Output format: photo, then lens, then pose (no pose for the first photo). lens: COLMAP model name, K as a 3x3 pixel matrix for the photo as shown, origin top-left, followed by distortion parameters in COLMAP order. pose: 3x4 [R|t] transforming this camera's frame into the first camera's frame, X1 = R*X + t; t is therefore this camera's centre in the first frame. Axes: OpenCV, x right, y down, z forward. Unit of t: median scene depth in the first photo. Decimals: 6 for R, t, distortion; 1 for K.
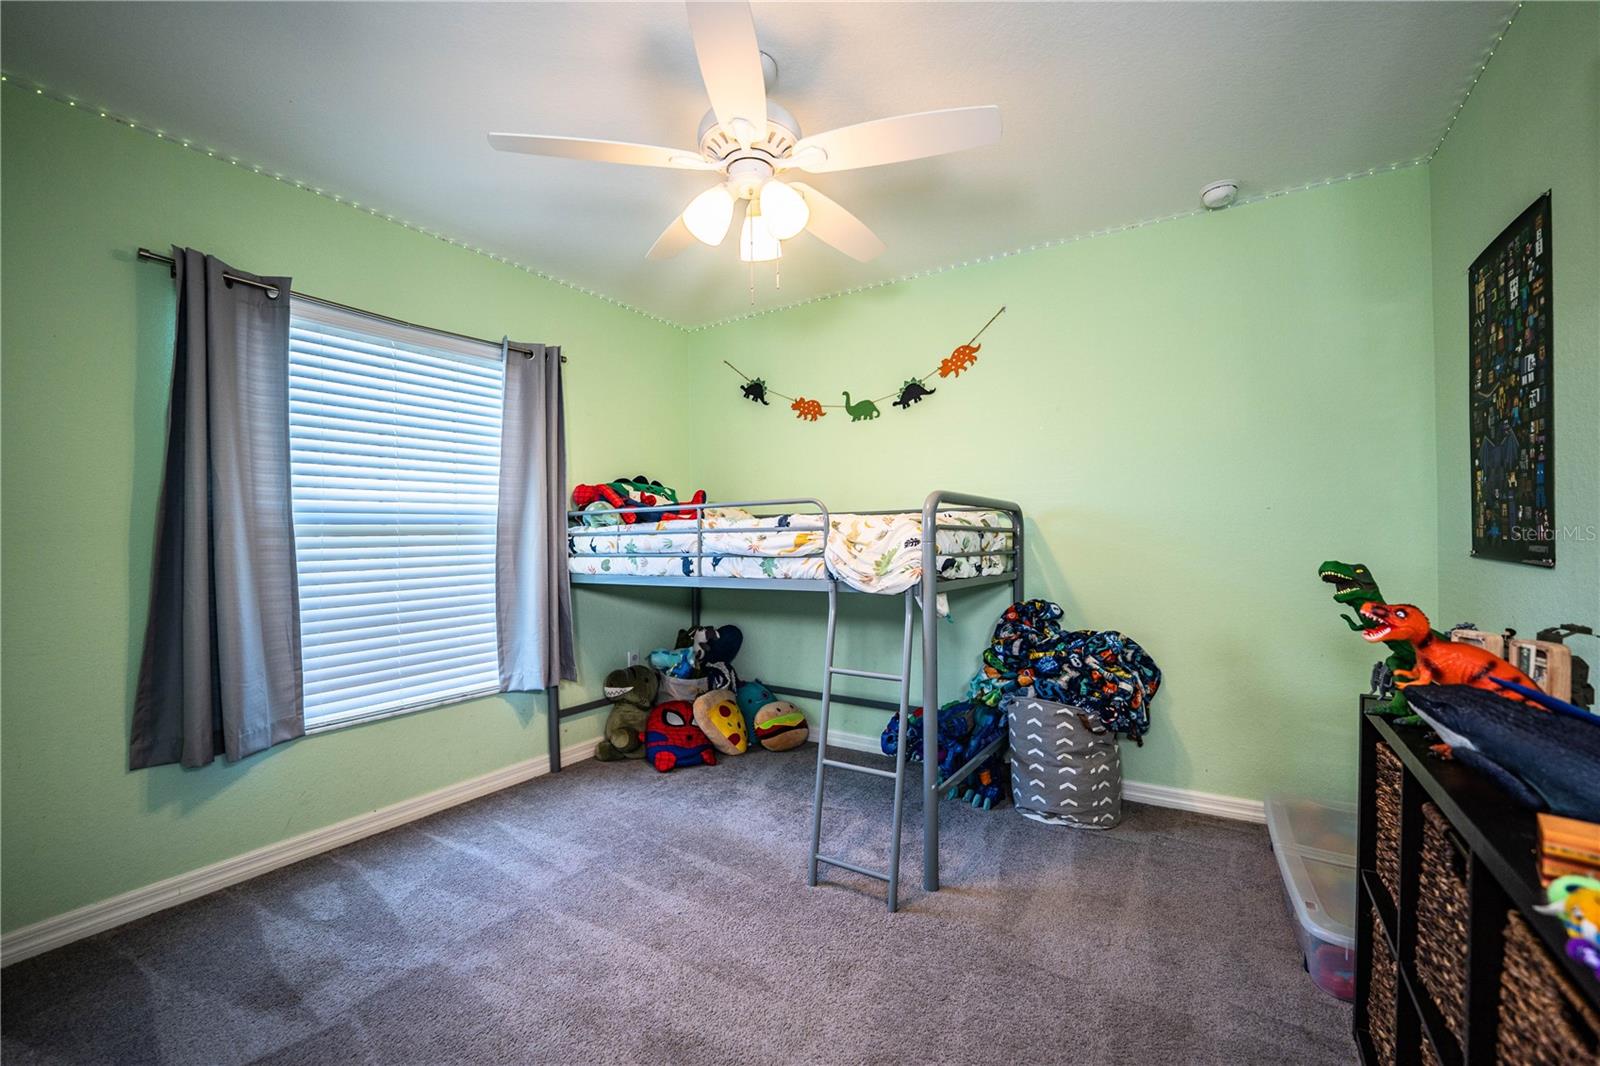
lens RADIAL K [[654.8, 0, 798.0], [0, 654.8, 534.3], [0, 0, 1]] dist [-0.024040, 0.001965]
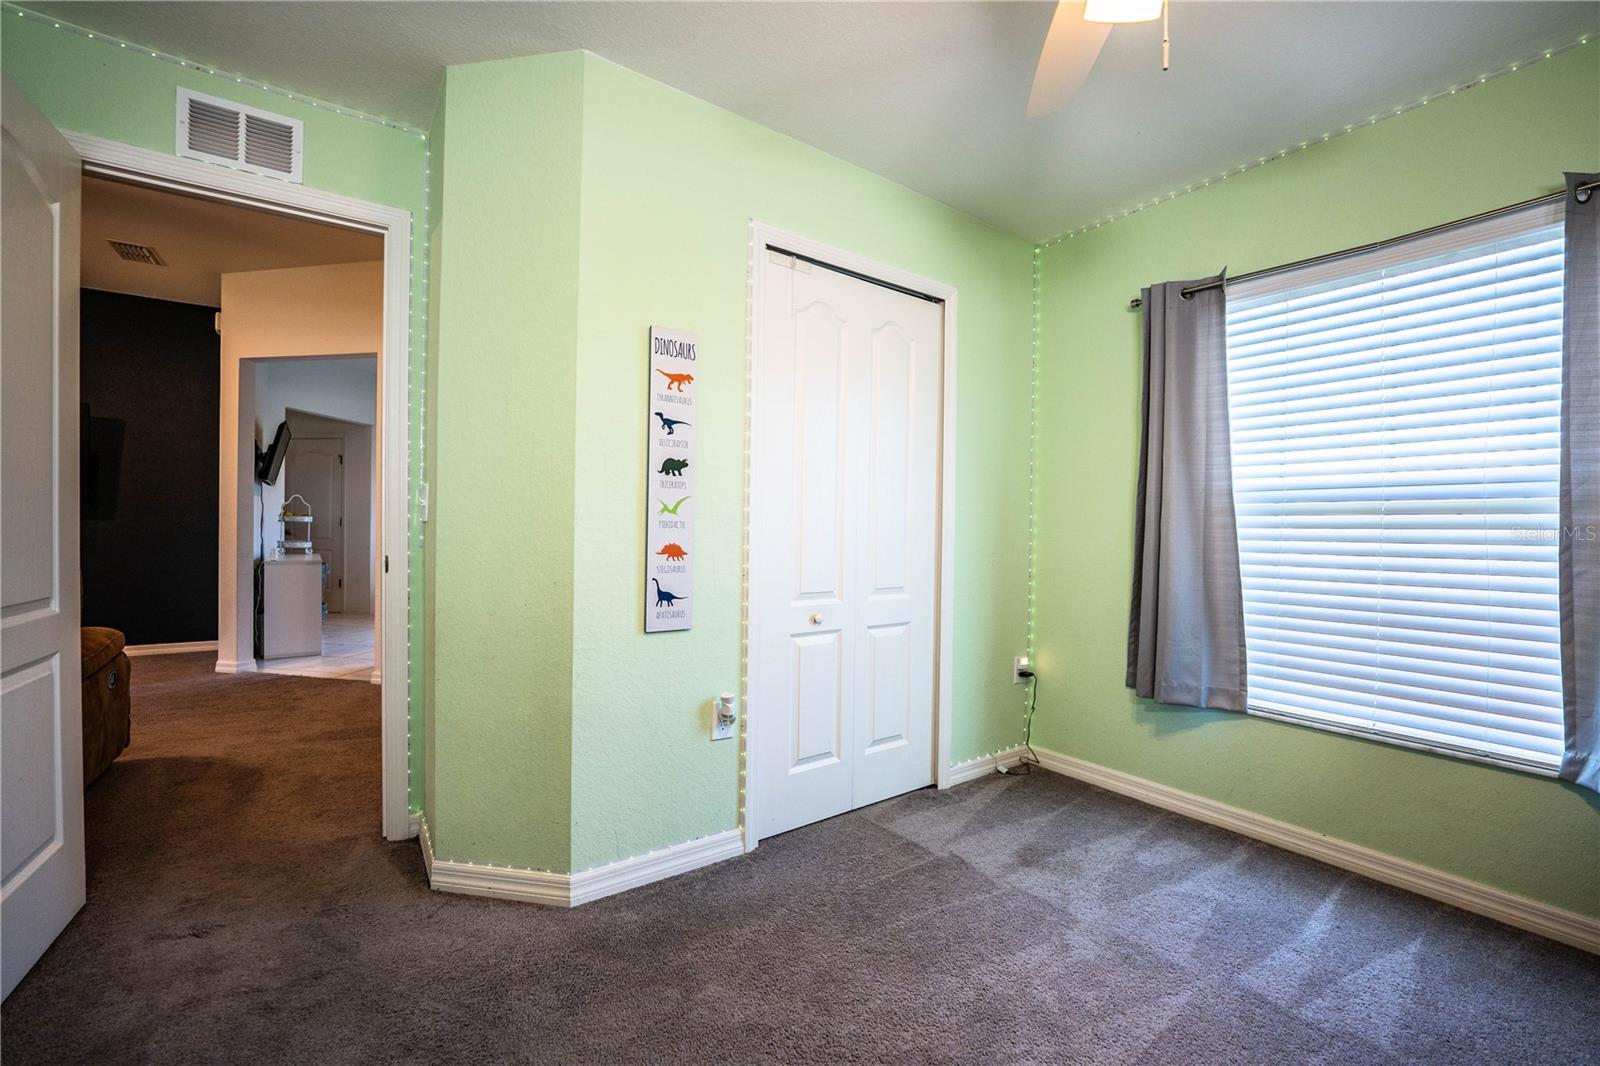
lens RADIAL K [[654.8, 0, 798.0], [0, 654.8, 531.1], [0, 0, 1]] dist [-0.024040, 0.001965]
pose [[-0.368218, 0.014268, -0.929630, 0.442631], [-0.008584, 0.999787, 0.018745, 0.015079], [0.929700, 0.014883, -0.368017, 0.742379]]
